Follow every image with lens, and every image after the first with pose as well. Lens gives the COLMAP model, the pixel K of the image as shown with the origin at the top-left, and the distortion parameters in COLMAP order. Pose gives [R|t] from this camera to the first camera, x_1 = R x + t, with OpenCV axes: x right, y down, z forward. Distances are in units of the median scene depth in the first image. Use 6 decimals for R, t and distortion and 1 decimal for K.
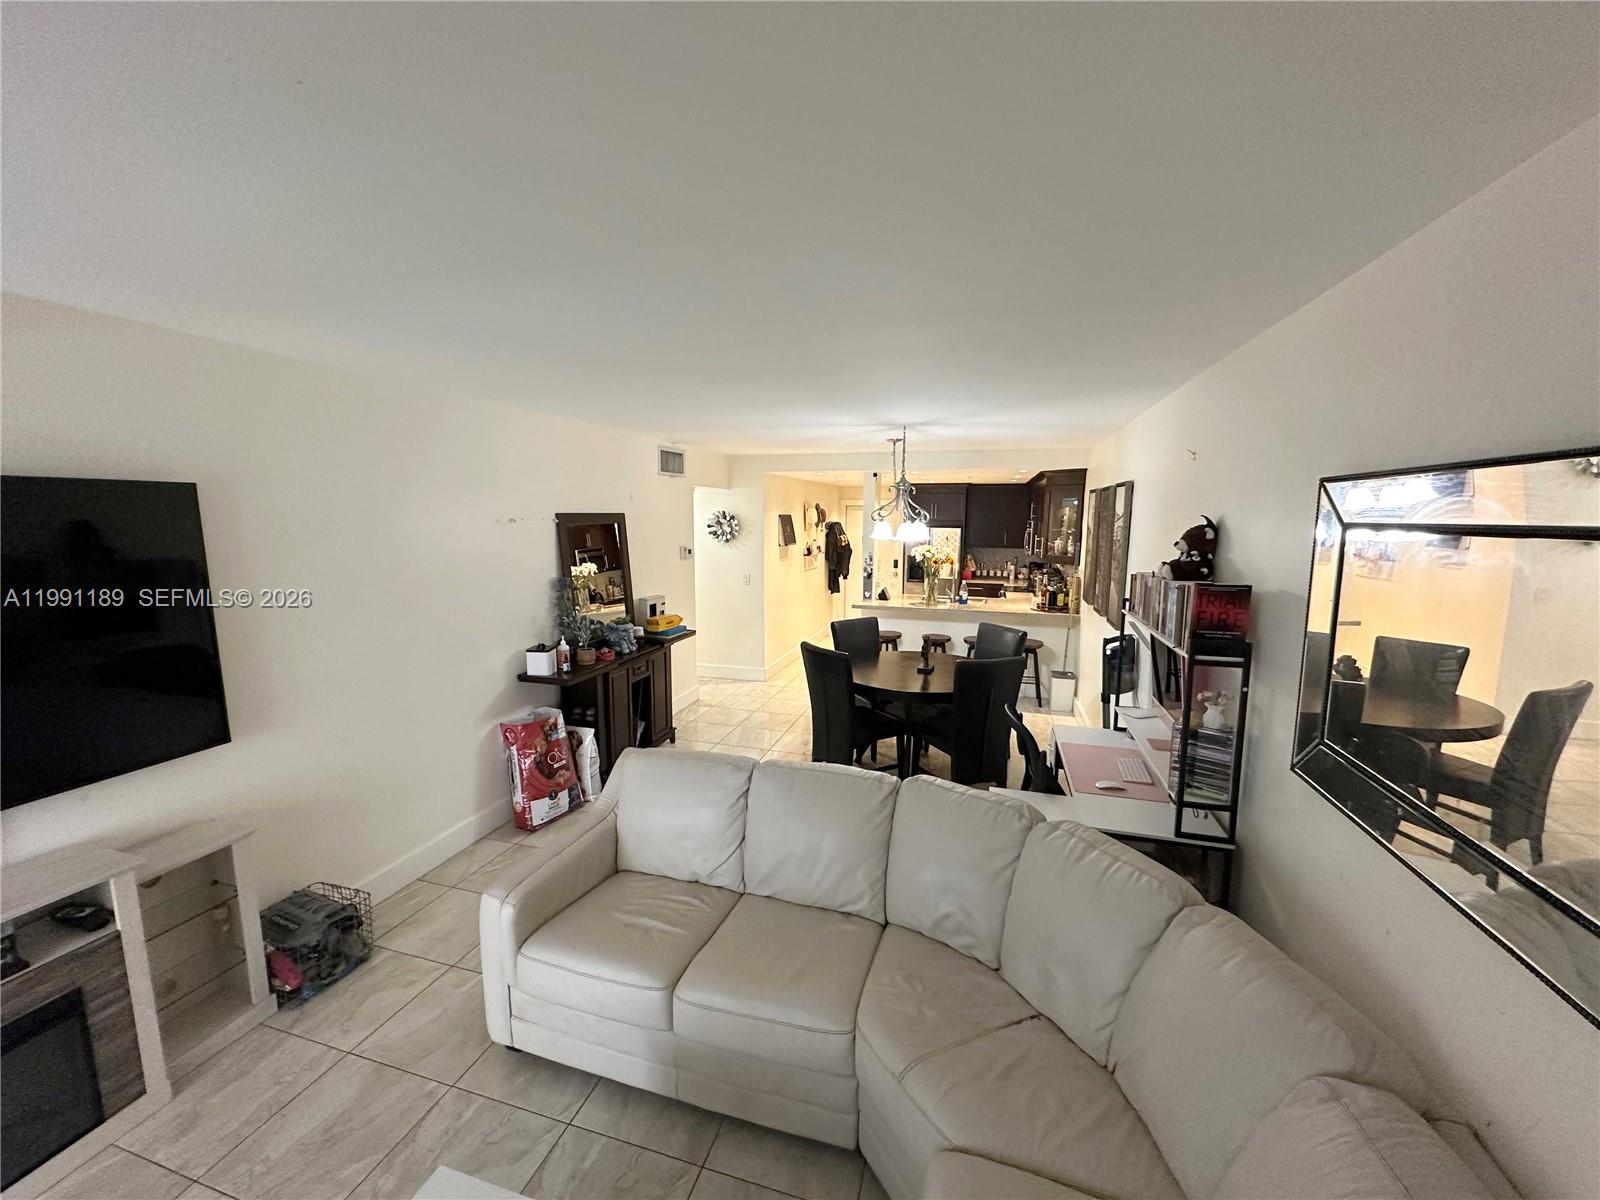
lens RADIAL K [[635.2, 0, 797.8], [0, 635.2, 598.2], [0, 0, 1]] dist [-0.002013, 0.000373]
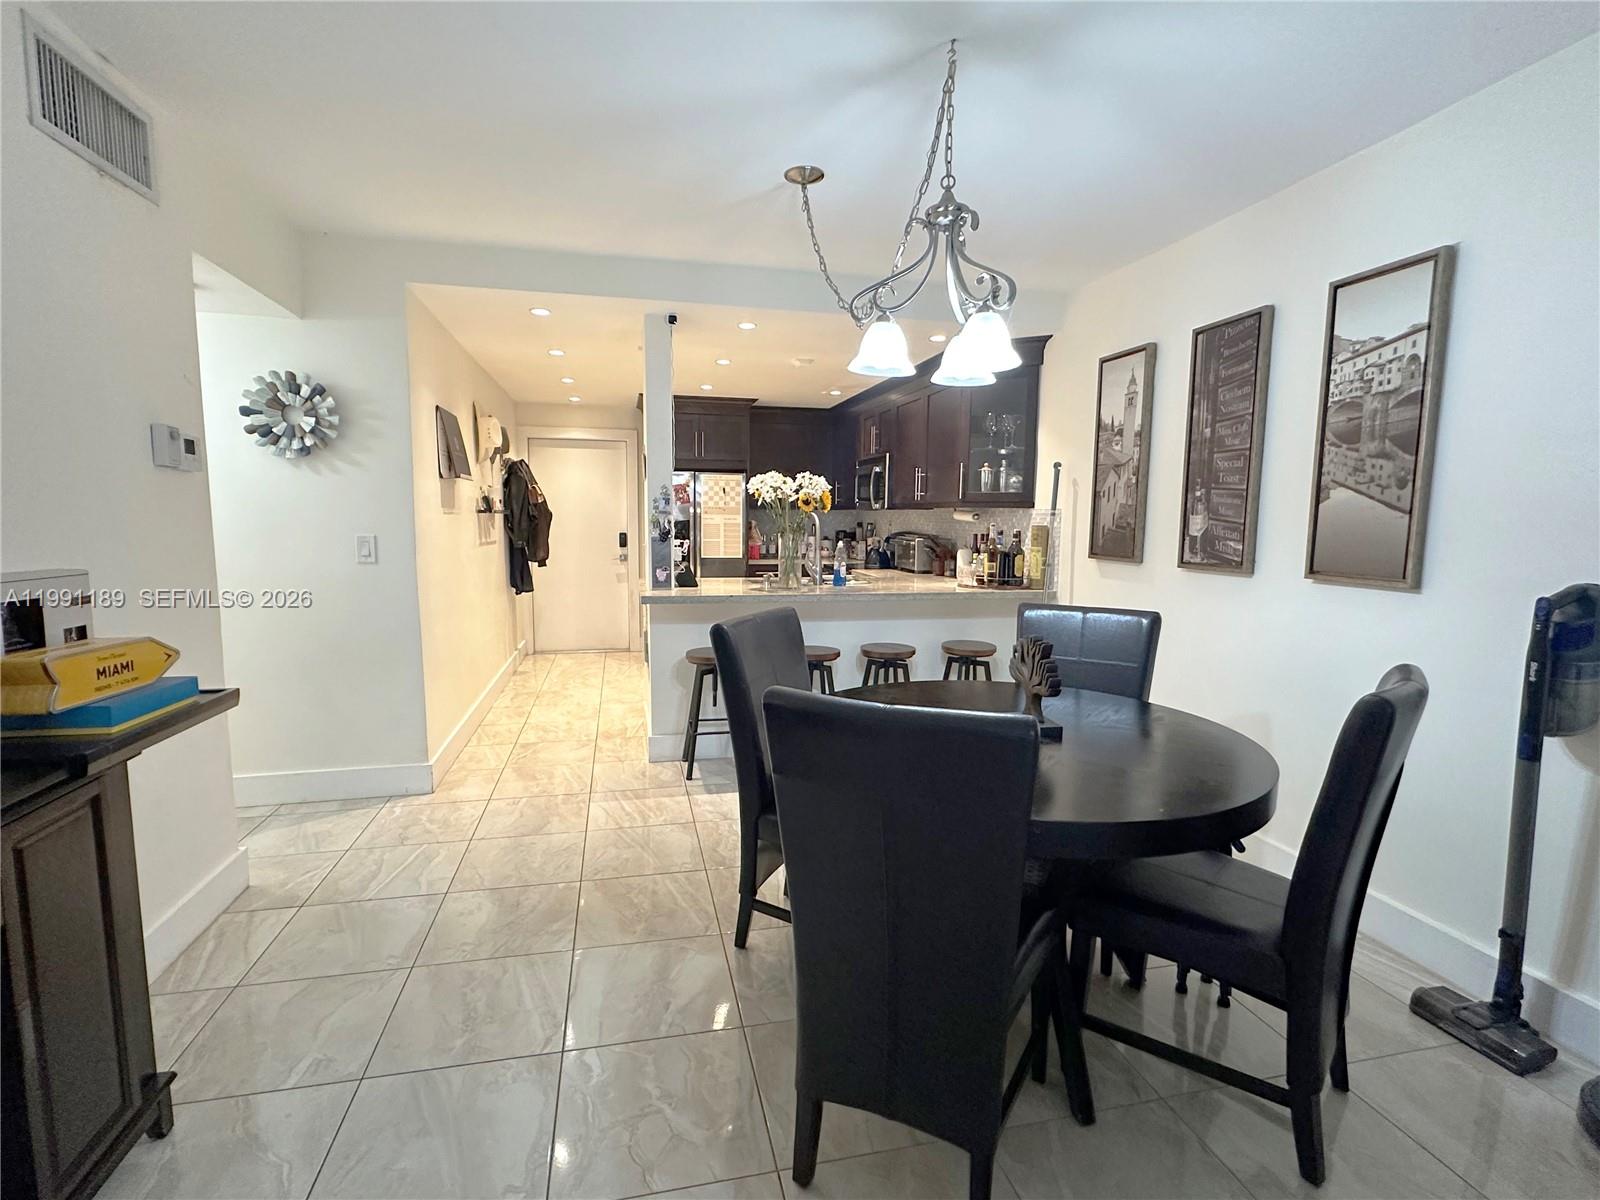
lens RADIAL K [[768.4, 0, 801.9], [0, 768.4, 604.8], [0, 0, 1]] dist [-0.003467, -0.000348]
pose [[0.867838, -0.053900, 0.493915, -0.111813], [0.060609, 0.998159, 0.002433, 0.027707], [-0.493137, 0.027824, 0.869507, 0.588080]]
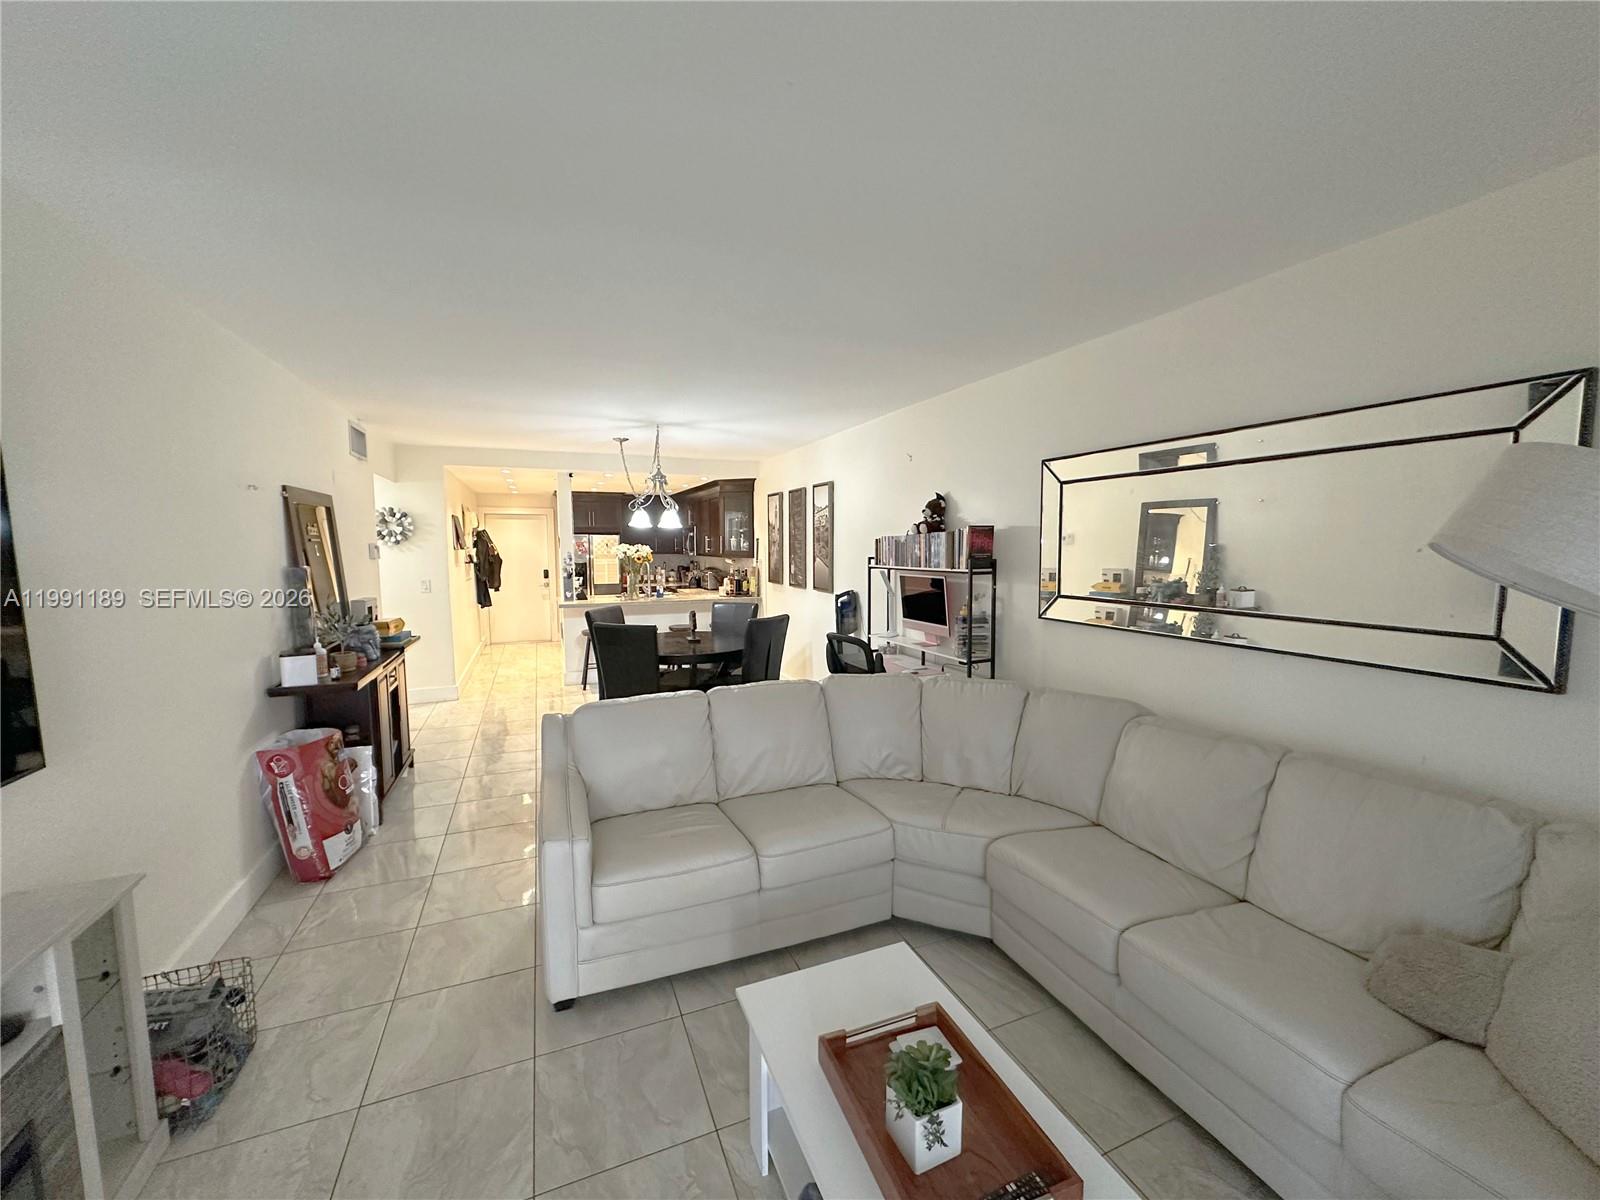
lens RADIAL K [[635.2, 0, 800.9], [0, 635.2, 600.7], [0, 0, 1]] dist [-0.002013, 0.000373]
pose [[0.776423, -0.064925, 0.626859, -0.305557], [0.089700, 0.995937, -0.007951, 0.057945], [-0.623796, 0.062403, 0.779092, -0.002297]]
